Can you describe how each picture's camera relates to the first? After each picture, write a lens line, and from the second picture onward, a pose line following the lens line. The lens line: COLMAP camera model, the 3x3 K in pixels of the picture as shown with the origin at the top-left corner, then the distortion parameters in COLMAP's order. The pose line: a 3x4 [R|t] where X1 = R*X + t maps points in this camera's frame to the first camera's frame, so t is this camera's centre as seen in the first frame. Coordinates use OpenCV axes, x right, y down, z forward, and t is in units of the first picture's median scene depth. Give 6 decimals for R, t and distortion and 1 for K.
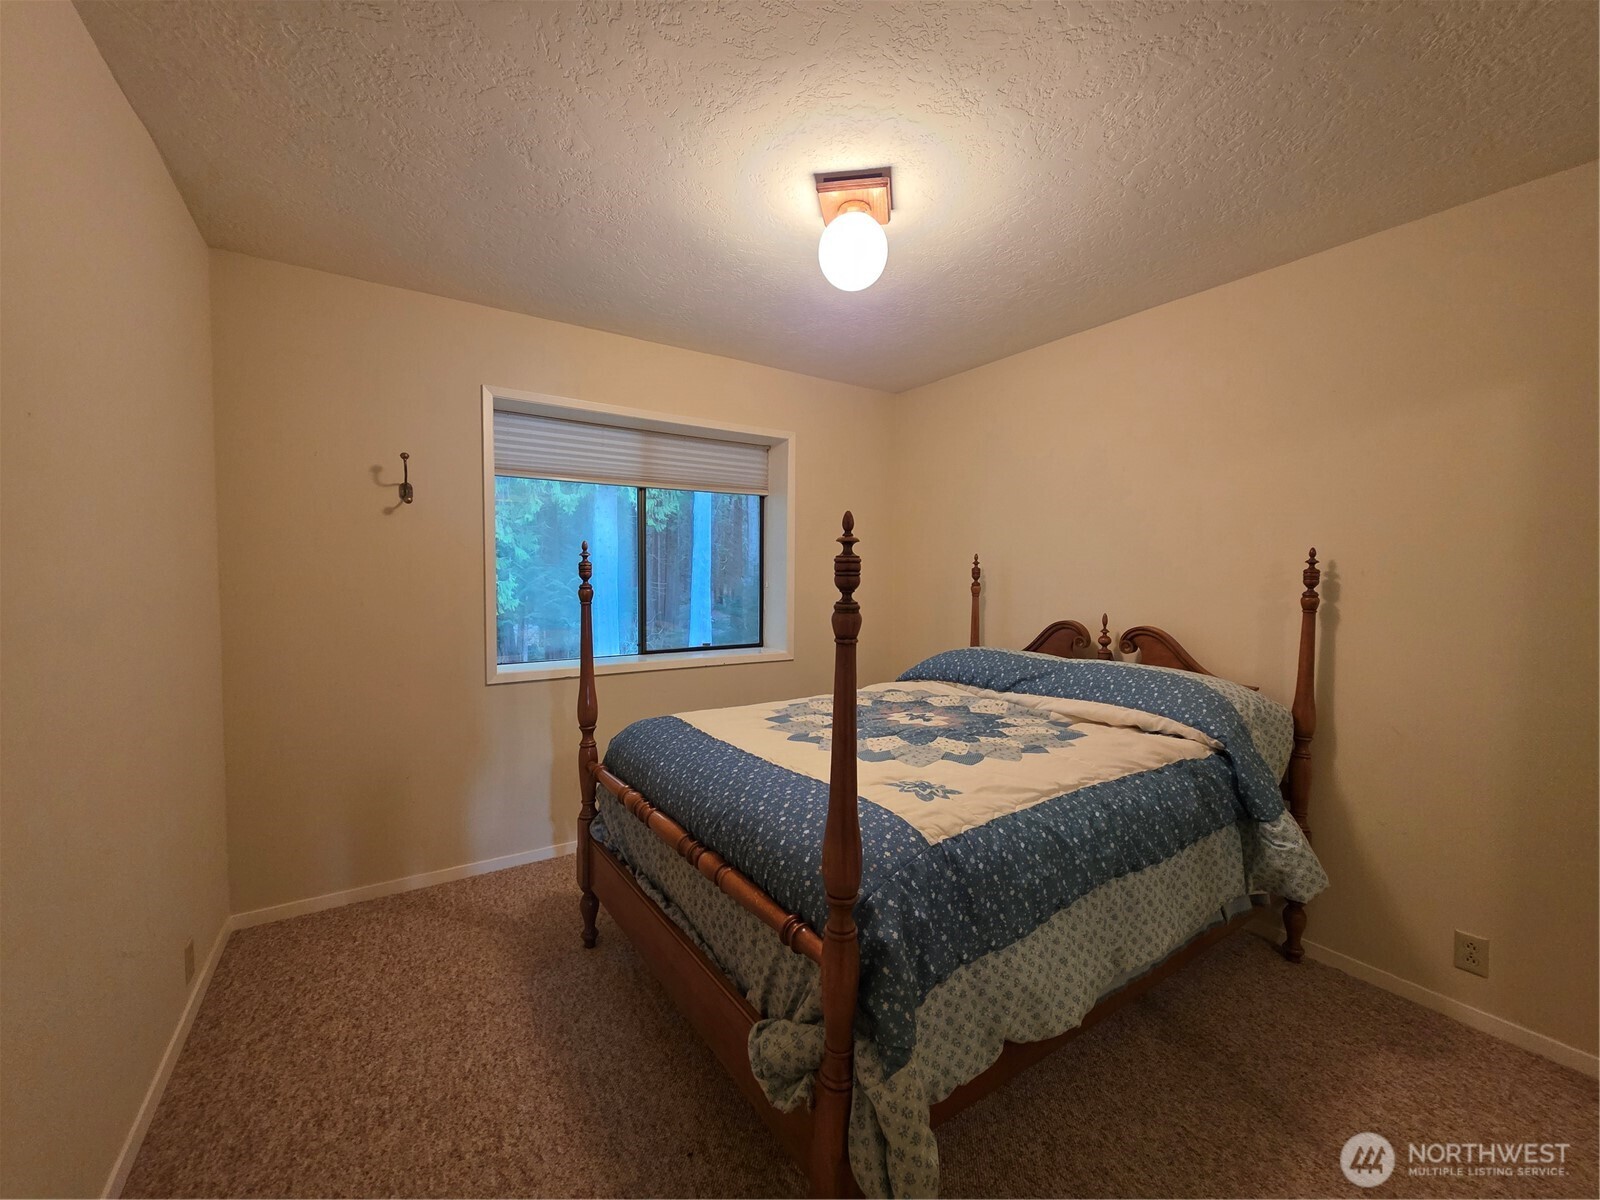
lens RADIAL K [[641.6, 0, 795.1], [0, 641.6, 592.1], [0, 0, 1]] dist [0.014718, 0.000299]
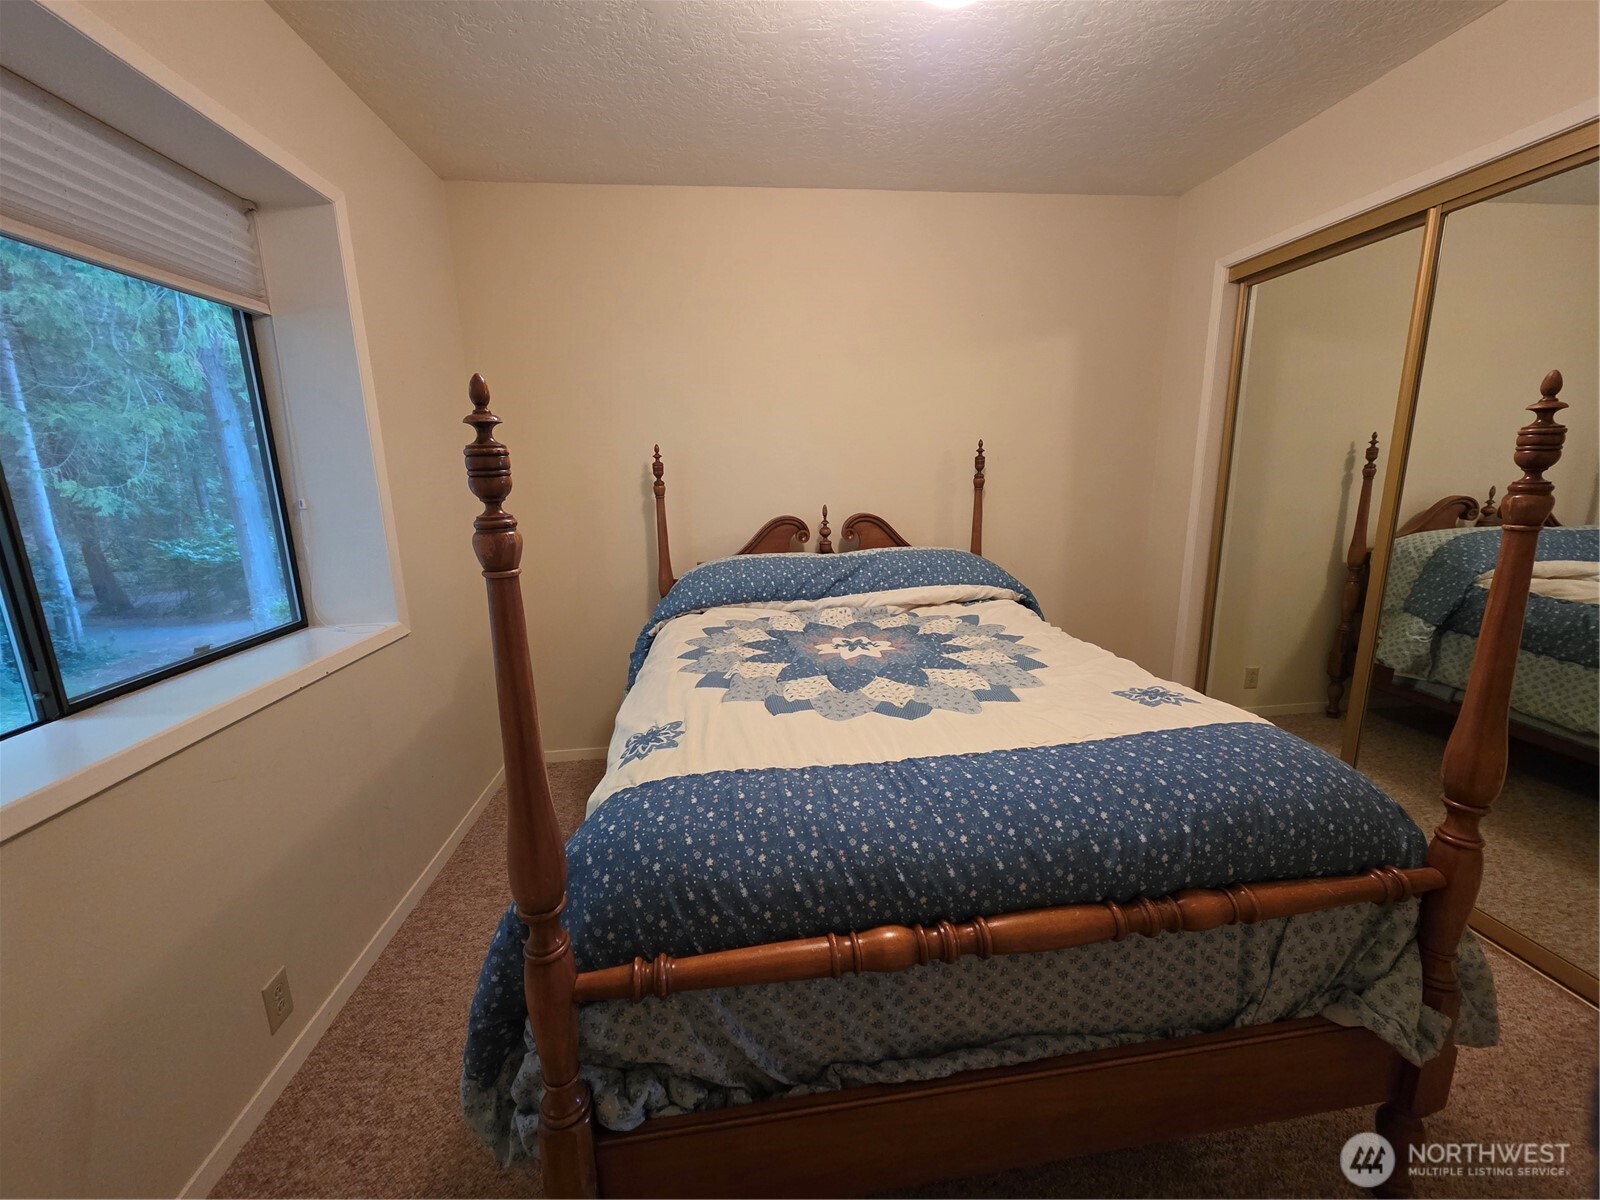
lens RADIAL K [[641.6, 0, 795.1], [0, 641.6, 592.1], [0, 0, 1]] dist [0.014718, 0.000299]
pose [[0.446381, -0.191730, 0.874062, -0.542697], [0.056000, 0.980847, 0.186555, -0.028370], [-0.893089, -0.034327, 0.448568, 0.702668]]
